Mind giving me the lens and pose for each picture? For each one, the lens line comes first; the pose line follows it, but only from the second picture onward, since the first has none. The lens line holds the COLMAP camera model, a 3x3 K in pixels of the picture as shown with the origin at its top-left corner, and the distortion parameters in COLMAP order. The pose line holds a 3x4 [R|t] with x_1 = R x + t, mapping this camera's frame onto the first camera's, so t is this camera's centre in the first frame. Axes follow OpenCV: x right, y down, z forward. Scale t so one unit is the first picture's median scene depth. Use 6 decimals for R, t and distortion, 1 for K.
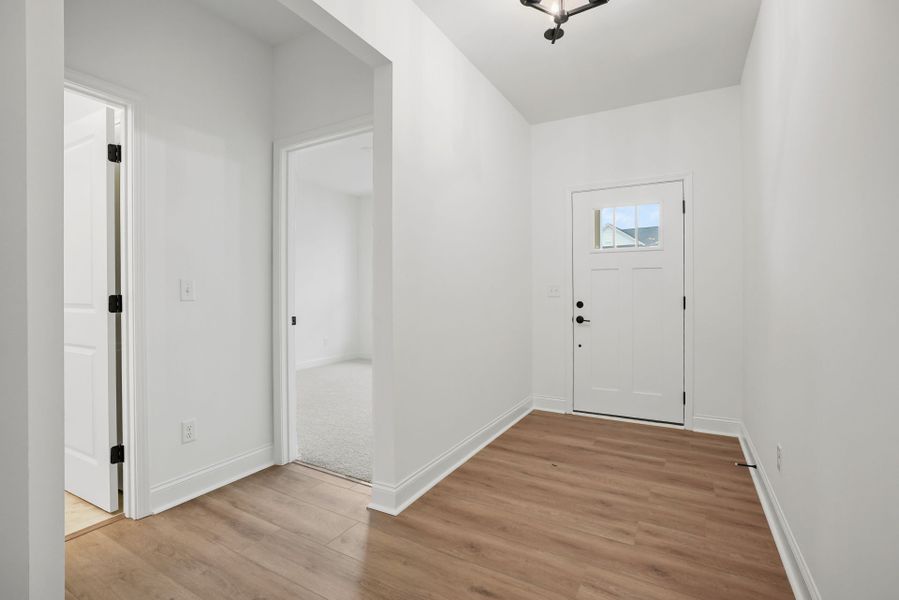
lens RADIAL K [[421.9, 0, 452.3], [0, 421.9, 301.5], [0, 0, 1]] dist [-0.039938, 0.014240]
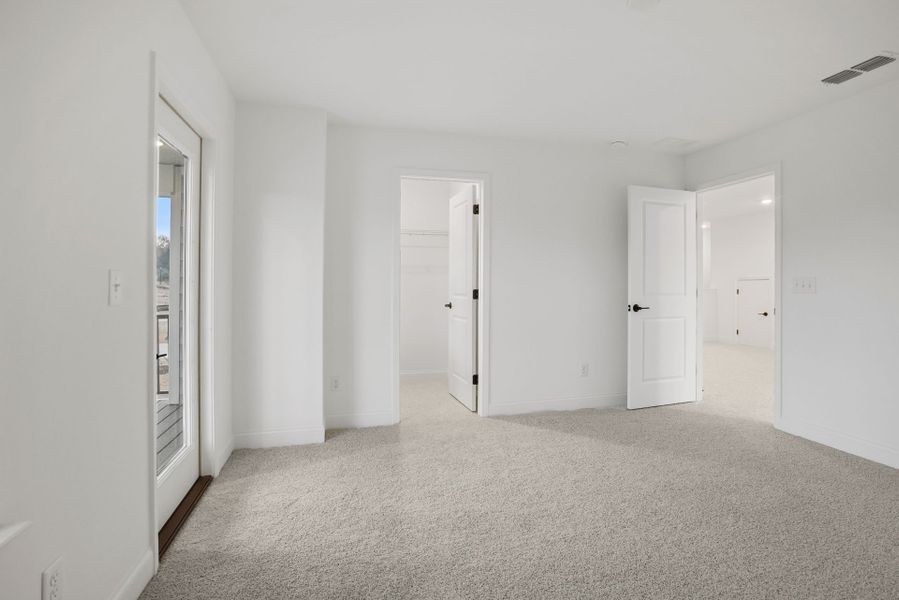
lens RADIAL K [[421.9, 0, 449.9], [0, 421.9, 294.5], [0, 0, 1]] dist [-0.039938, 0.014240]
pose [[0.732467, 0.003347, -0.680795, 0.333173], [-0.007441, 0.999968, -0.003090, 0.008826], [0.680762, 0.007329, 0.732468, -0.398752]]
